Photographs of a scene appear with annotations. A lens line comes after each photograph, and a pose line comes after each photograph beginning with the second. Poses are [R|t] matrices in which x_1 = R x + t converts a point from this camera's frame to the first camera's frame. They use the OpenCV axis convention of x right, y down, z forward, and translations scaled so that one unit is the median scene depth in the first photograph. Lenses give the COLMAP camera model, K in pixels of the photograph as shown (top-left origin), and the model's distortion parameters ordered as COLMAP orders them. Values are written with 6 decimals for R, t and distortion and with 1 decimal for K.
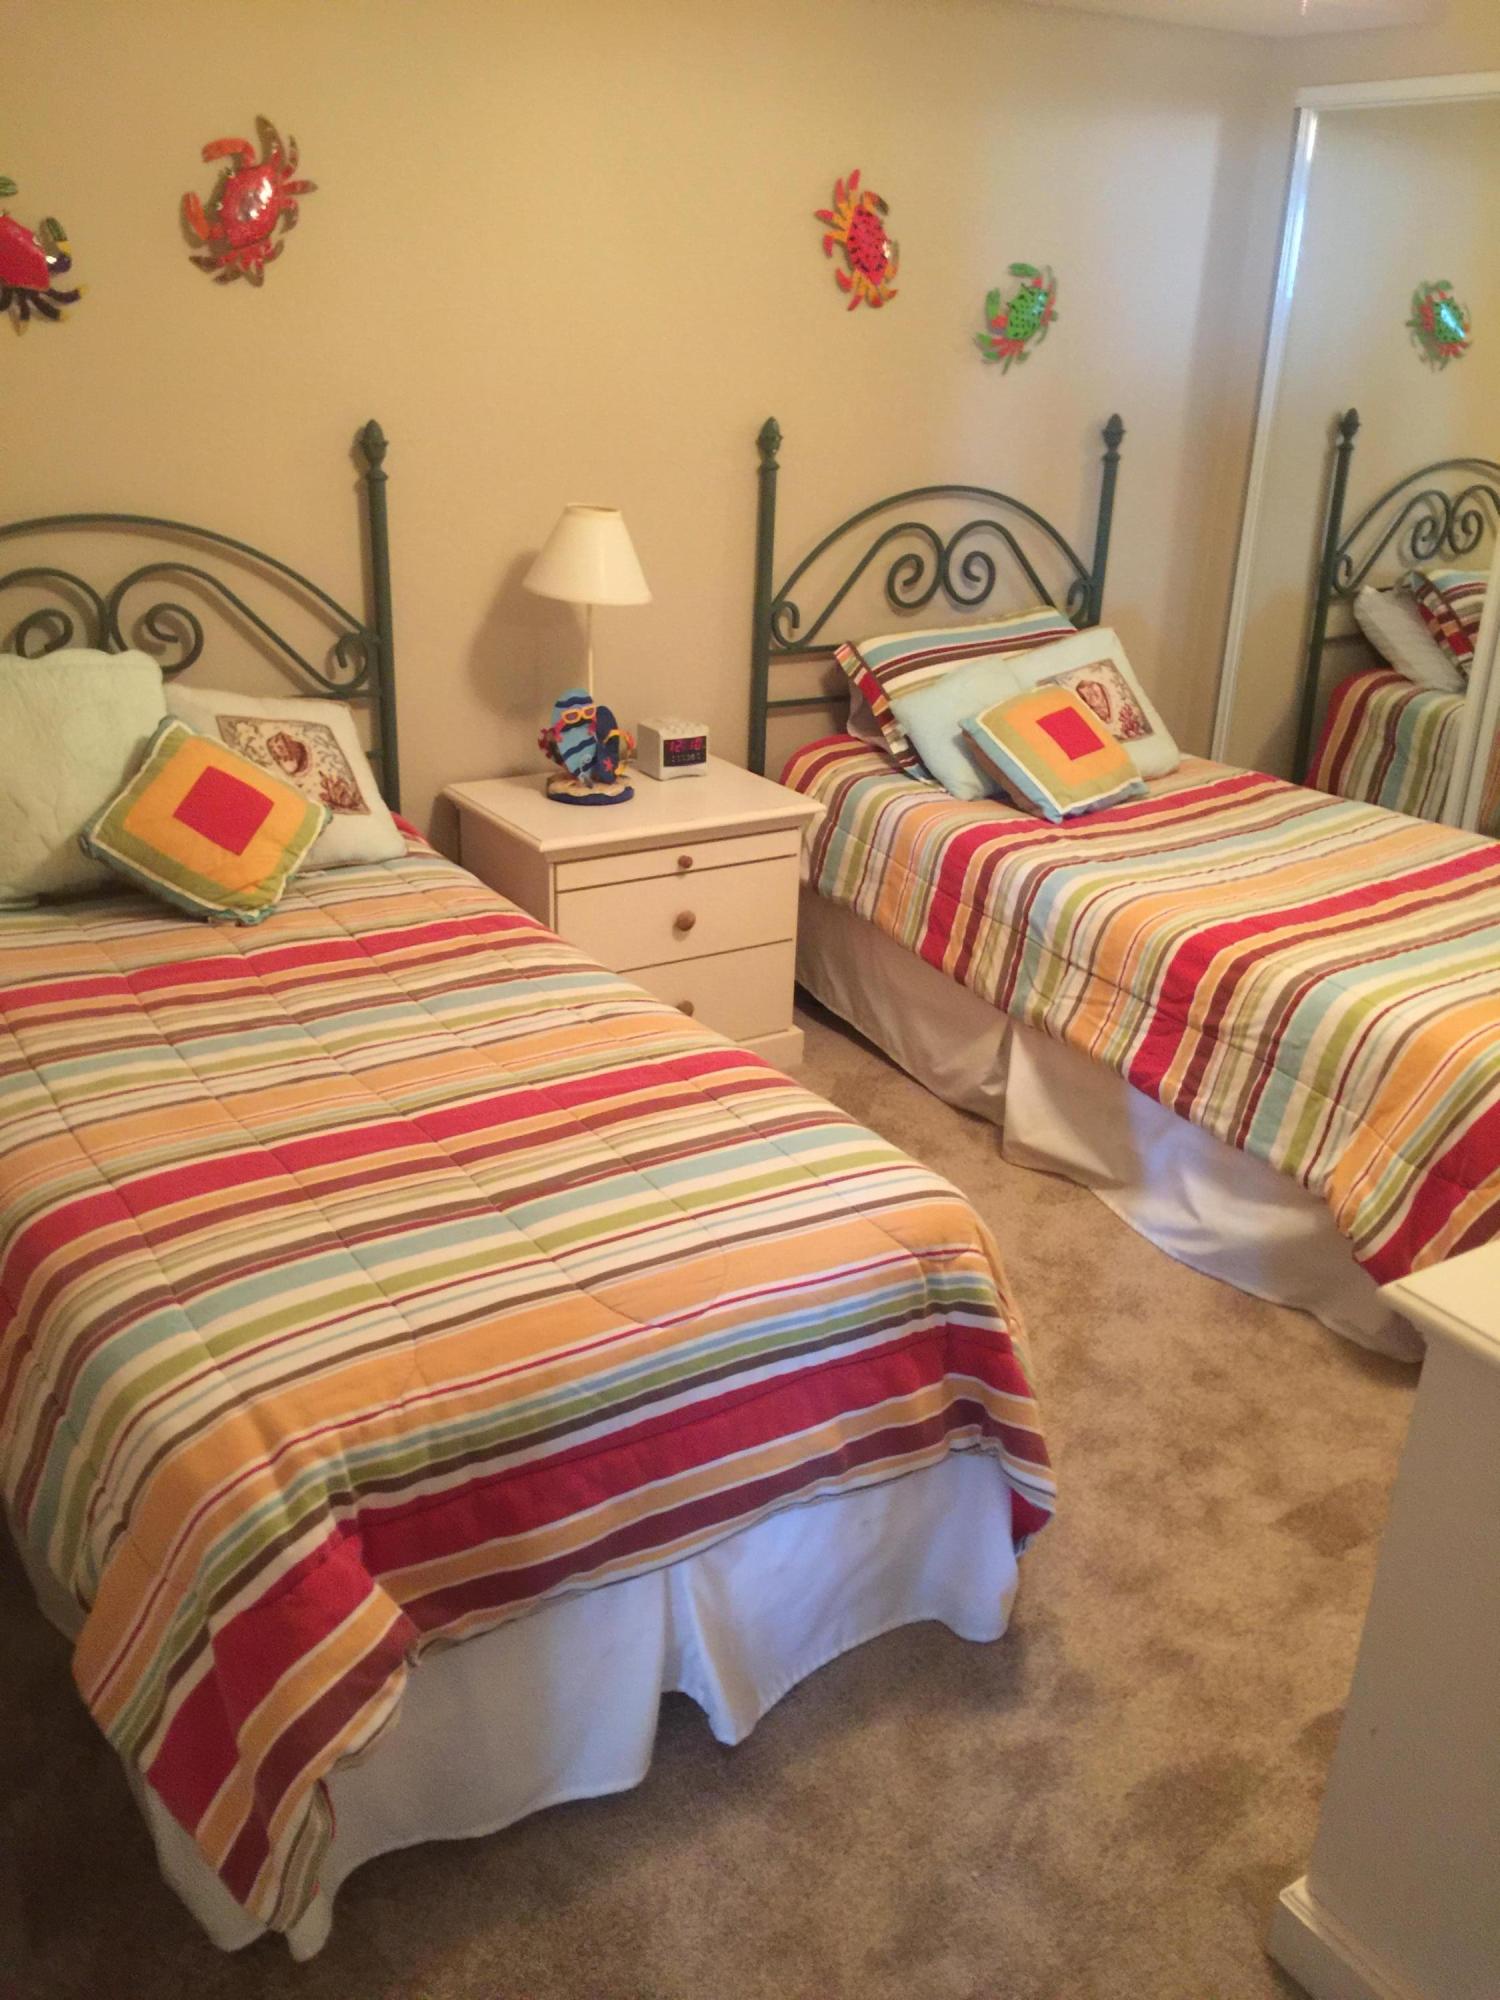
lens RADIAL K [[1720.9, 0, 756.9], [0, 1720.9, 984.5], [0, 0, 1]] dist [0.088021, -0.121419]
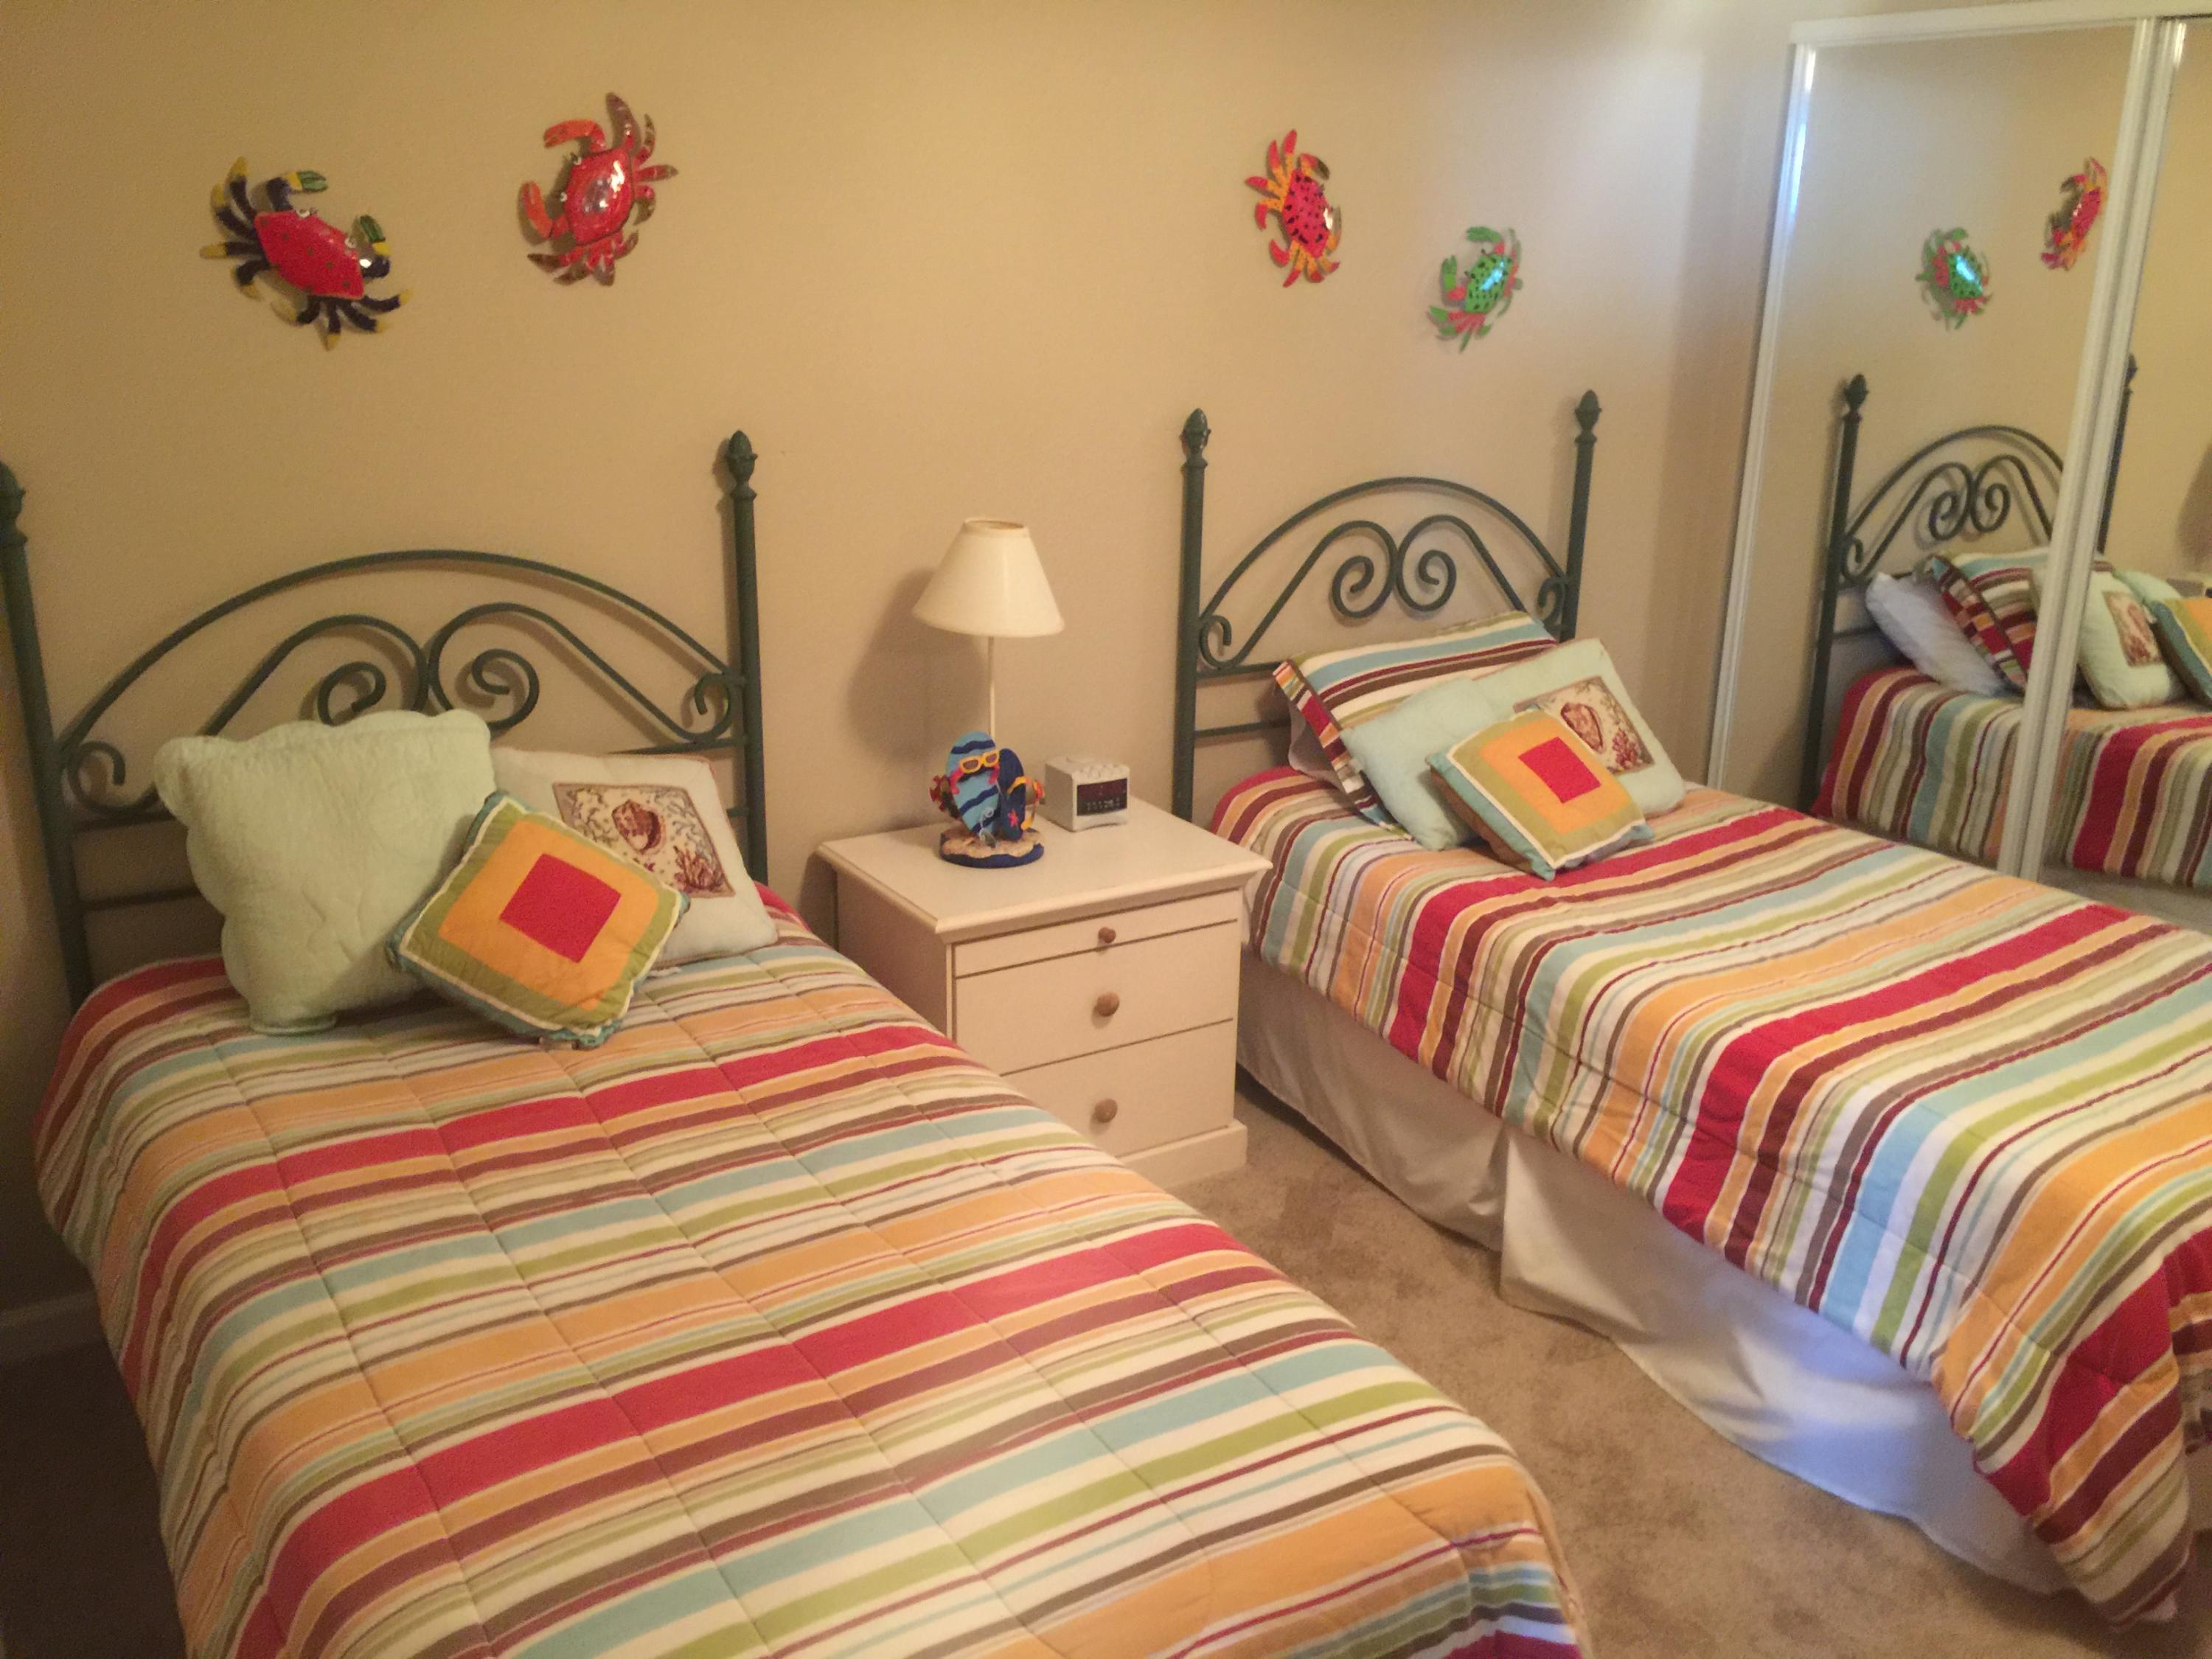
lens RADIAL K [[1903.3, 0, 1104.7], [0, 1903.3, 819.4], [0, 0, 1]] dist [0.088021, -0.121419]
pose [[0.999735, -0.012984, -0.019028, -0.025607], [0.011534, 0.997161, -0.074412, -0.061613], [0.019940, 0.074173, 0.997046, 0.077745]]
